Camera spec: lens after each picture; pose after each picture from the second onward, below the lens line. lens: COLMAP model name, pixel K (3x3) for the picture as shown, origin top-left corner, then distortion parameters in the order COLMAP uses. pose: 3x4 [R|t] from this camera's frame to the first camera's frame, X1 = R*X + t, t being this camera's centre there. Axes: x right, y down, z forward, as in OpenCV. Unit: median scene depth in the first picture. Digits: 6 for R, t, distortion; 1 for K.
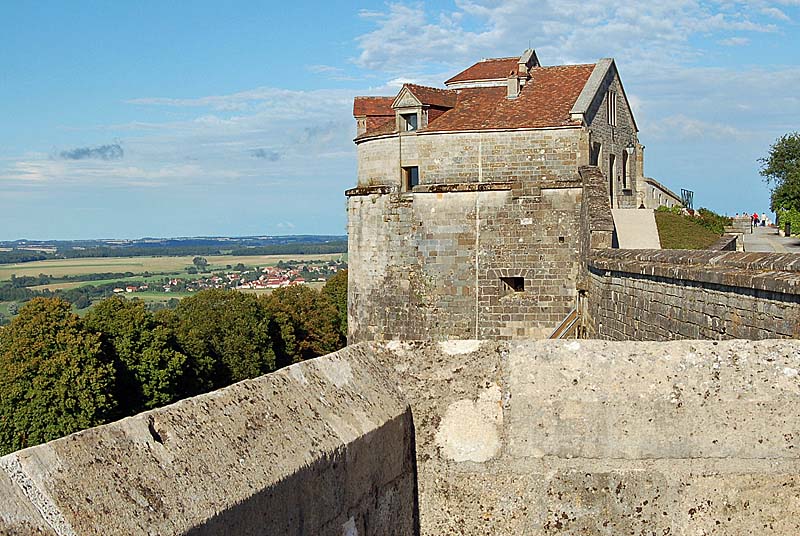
lens RADIAL K [[1667.7, 0, 400.0], [0, 1667.7, 268.0], [0, 0, 1]] dist [0.118323, 0.079125]
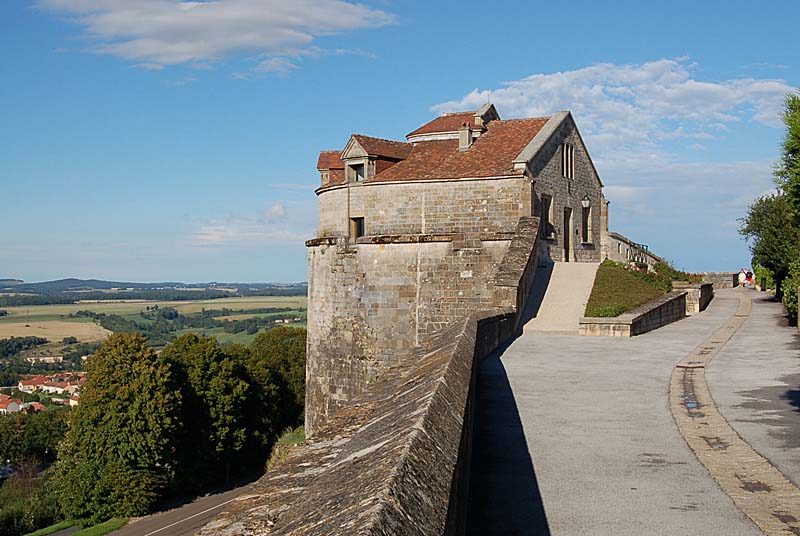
lens RADIAL K [[1153.0, 0, 400.0], [0, 1153.0, 268.0], [0, 0, 1]] dist [0.031004, 0.073613]
pose [[0.993906, 0.011411, -0.109636, 0.103646], [-0.014777, 0.999443, -0.029938, -0.010211], [0.109234, 0.031375, 0.993521, 0.311514]]
